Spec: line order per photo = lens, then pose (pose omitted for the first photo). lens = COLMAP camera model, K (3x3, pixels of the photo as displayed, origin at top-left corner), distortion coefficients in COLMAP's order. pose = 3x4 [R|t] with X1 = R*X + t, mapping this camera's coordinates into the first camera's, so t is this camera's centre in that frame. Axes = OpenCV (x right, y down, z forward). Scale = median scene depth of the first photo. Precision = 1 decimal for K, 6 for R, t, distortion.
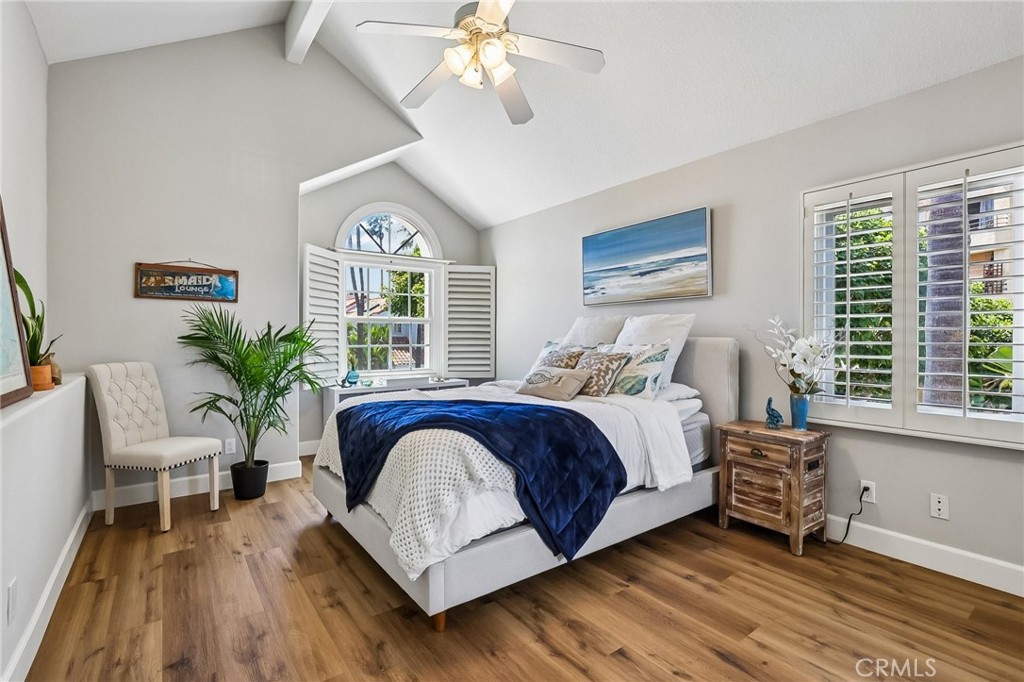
lens RADIAL K [[469.5, 0, 506.5], [0, 469.5, 340.0], [0, 0, 1]] dist [-0.018668, -0.000038]
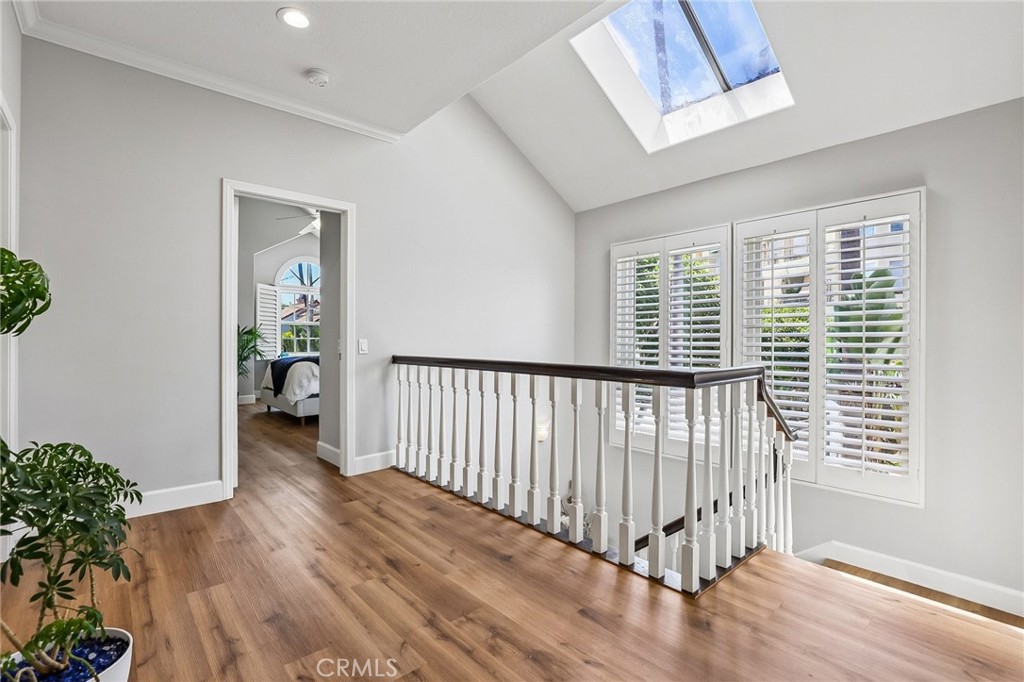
lens RADIAL K [[469.5, 0, 514.9], [0, 469.5, 341.3], [0, 0, 1]] dist [-0.018668, -0.000038]
pose [[0.995106, 0.000480, 0.098816, 0.477321], [-0.000391, 1.000000, -0.000918, 0.035930], [-0.098816, 0.000874, 0.995105, -1.114944]]
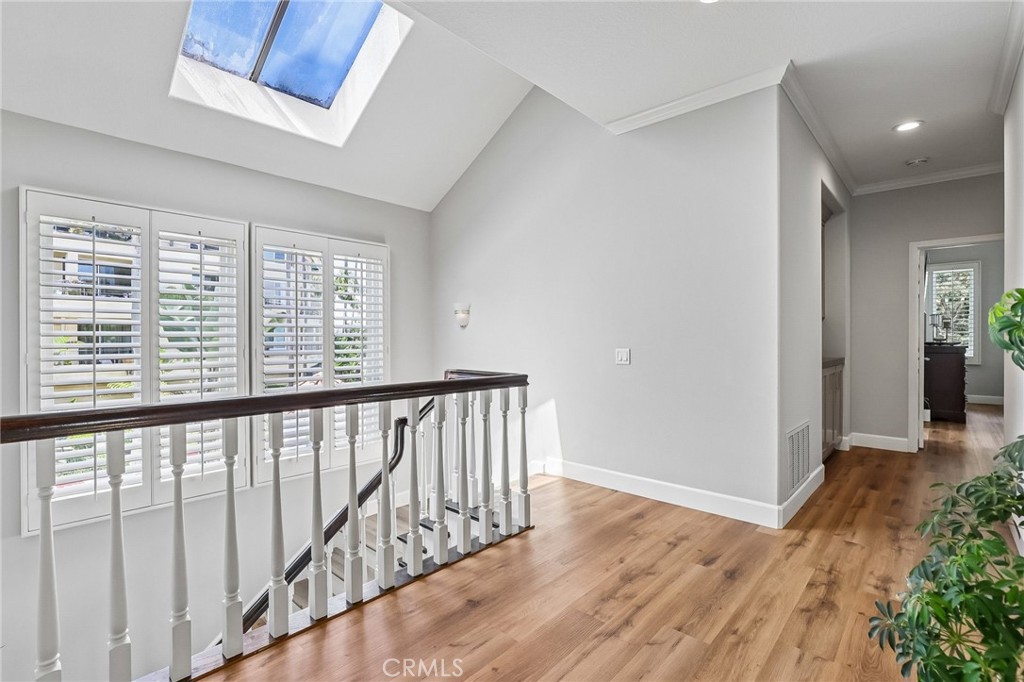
lens RADIAL K [[469.5, 0, 512.1], [0, 469.5, 338.3], [0, 0, 1]] dist [-0.018668, -0.000038]
pose [[-0.194735, -0.002628, 0.980852, -0.018517], [0.006529, 0.999971, 0.003976, 0.008957], [-0.980834, 0.007178, -0.194713, -0.438931]]
